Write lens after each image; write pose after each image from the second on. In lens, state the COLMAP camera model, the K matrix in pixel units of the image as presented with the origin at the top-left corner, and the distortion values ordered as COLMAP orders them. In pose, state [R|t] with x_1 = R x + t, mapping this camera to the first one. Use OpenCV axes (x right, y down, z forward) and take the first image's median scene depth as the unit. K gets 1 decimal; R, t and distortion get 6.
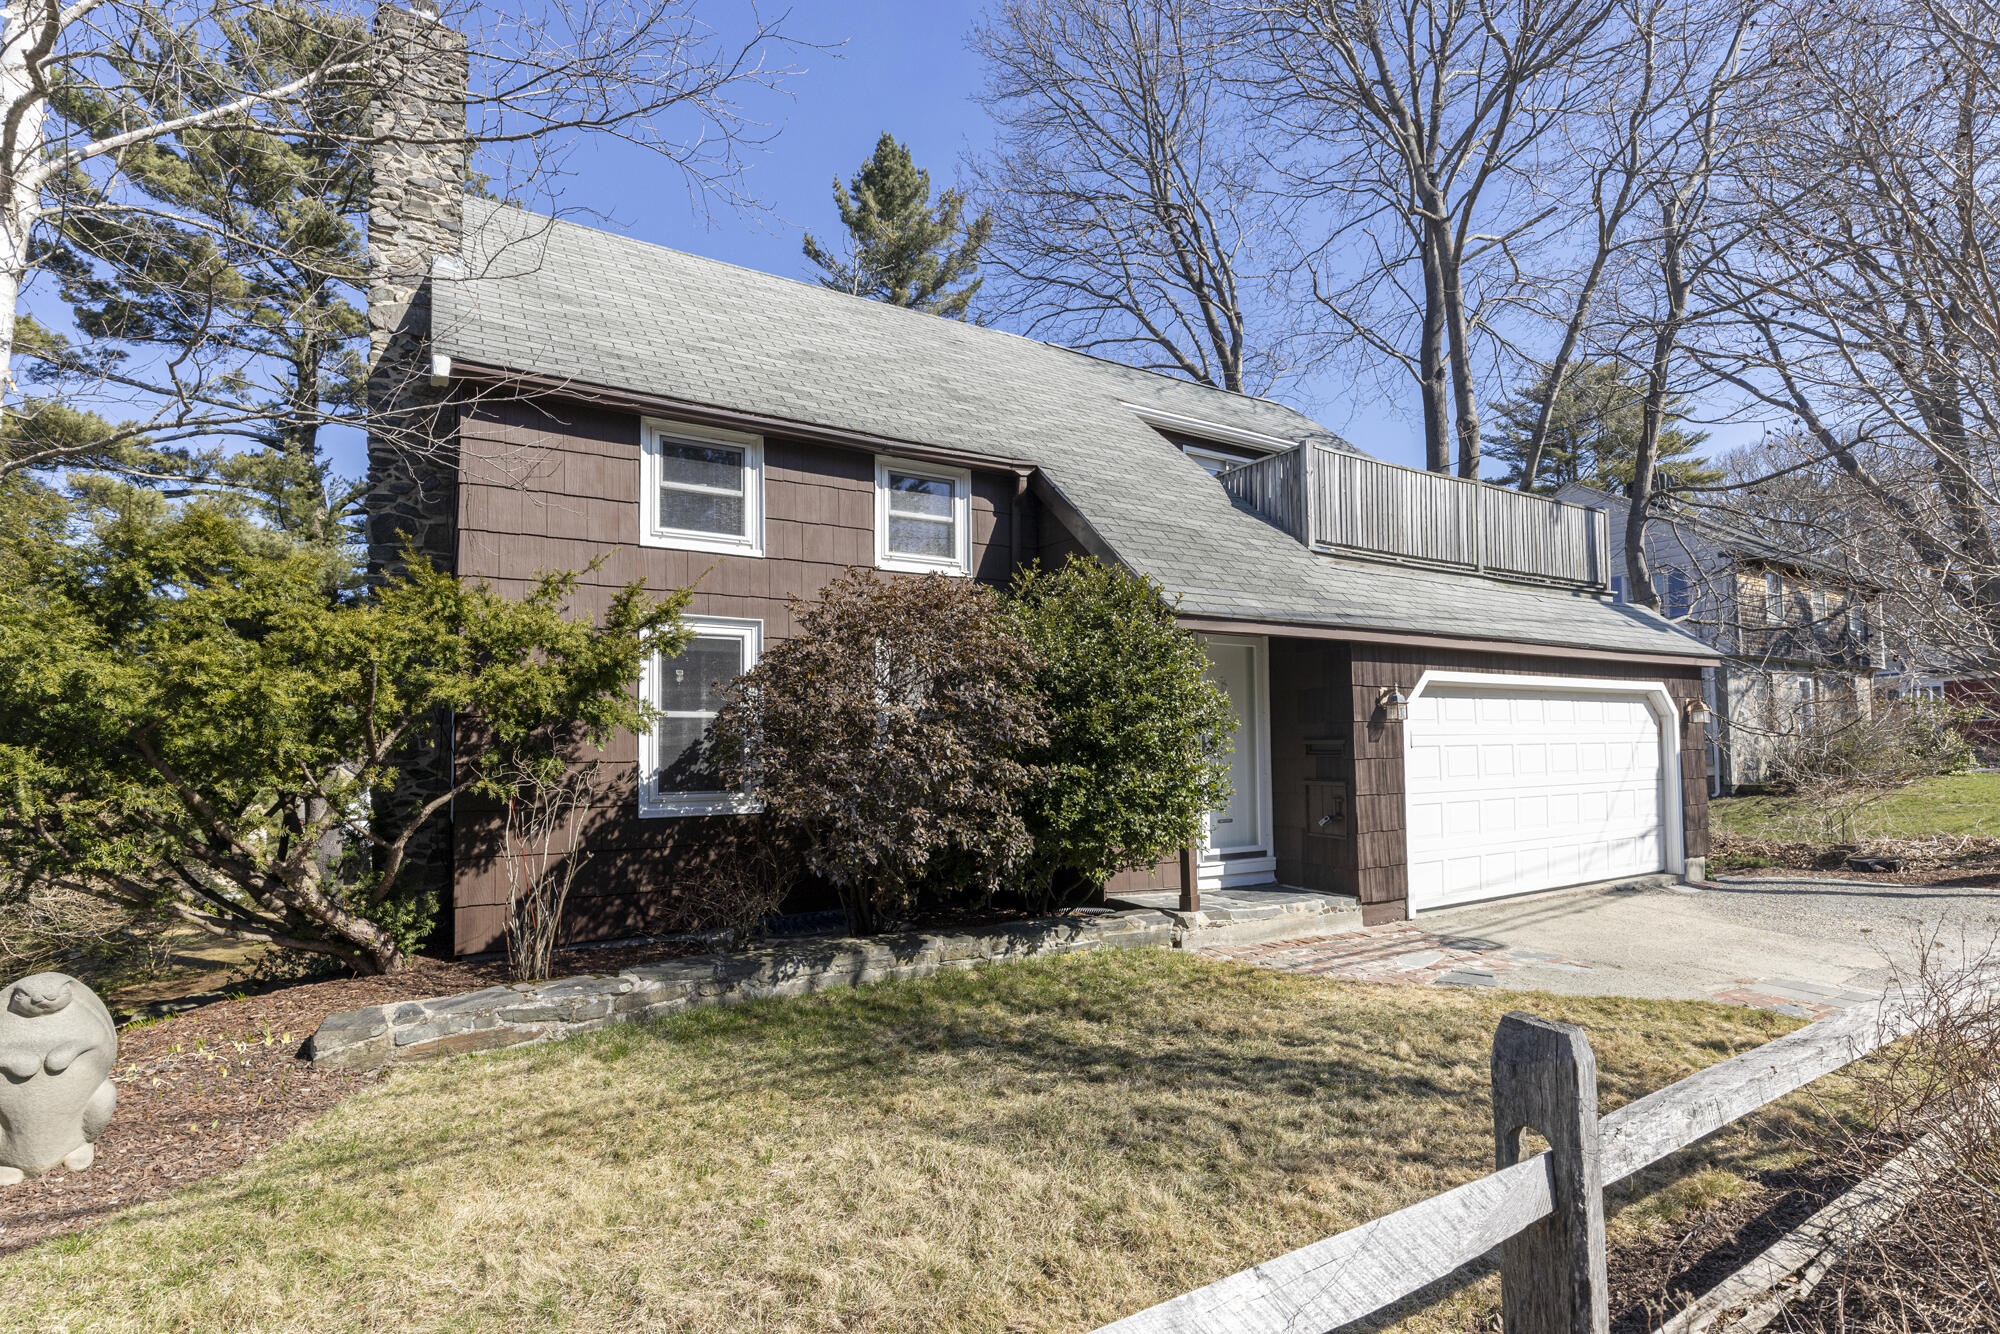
lens RADIAL K [[1008.1, 0, 990.5], [0, 1008.1, 728.8], [0, 0, 1]] dist [-0.001637, -0.000118]
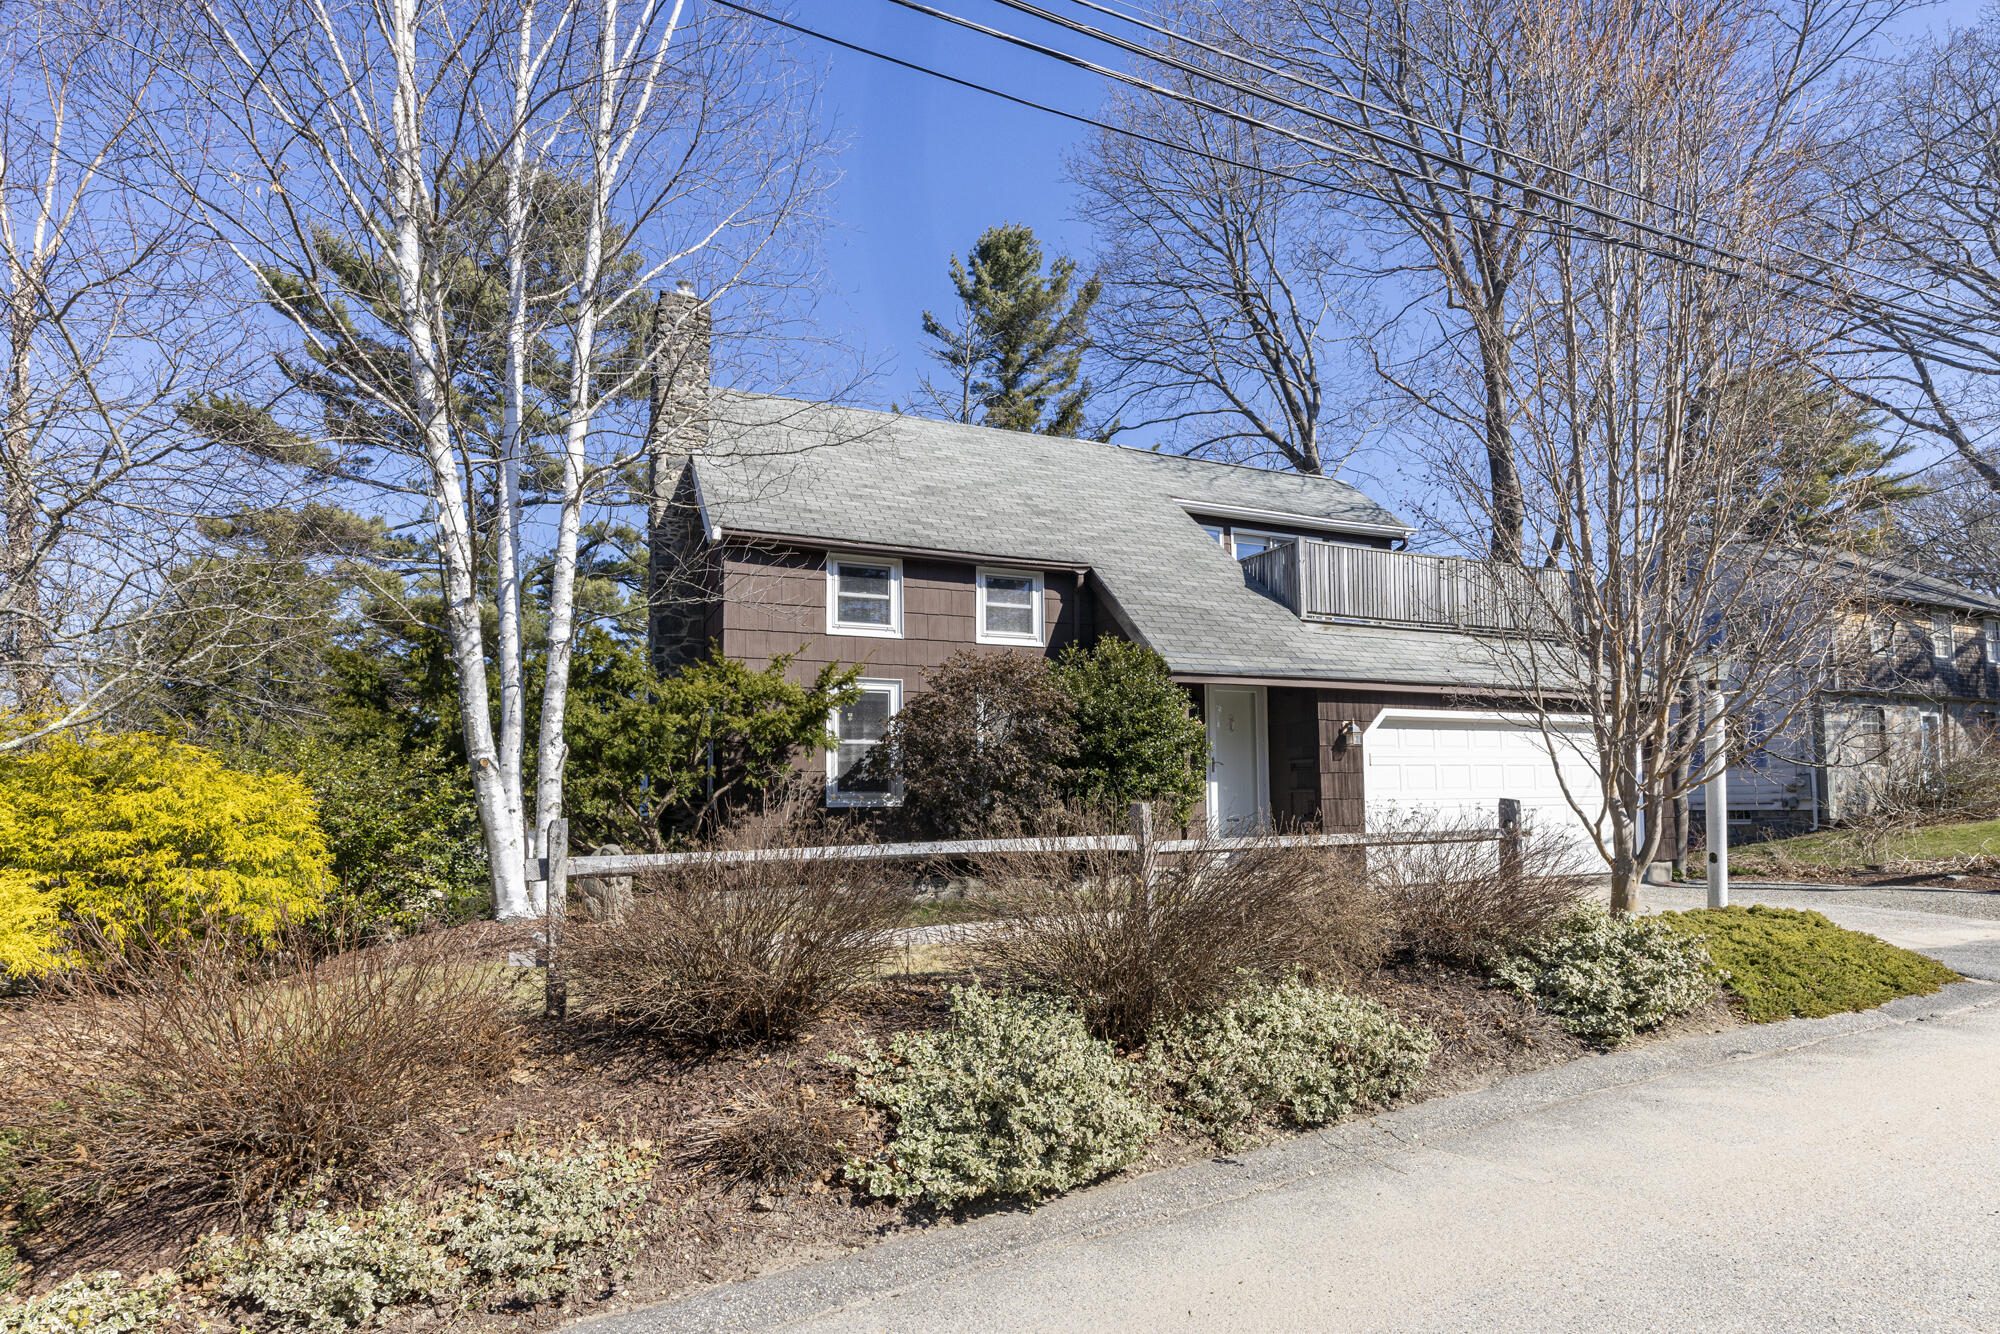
lens RADIAL K [[1008.1, 0, 990.5], [0, 1008.1, 728.8], [0, 0, 1]] dist [-0.001637, -0.000118]
pose [[0.993544, -0.008385, -0.113137, 0.071742], [0.003451, 0.999037, -0.043736, 0.030378], [0.113394, 0.043063, 0.992616, -0.455559]]
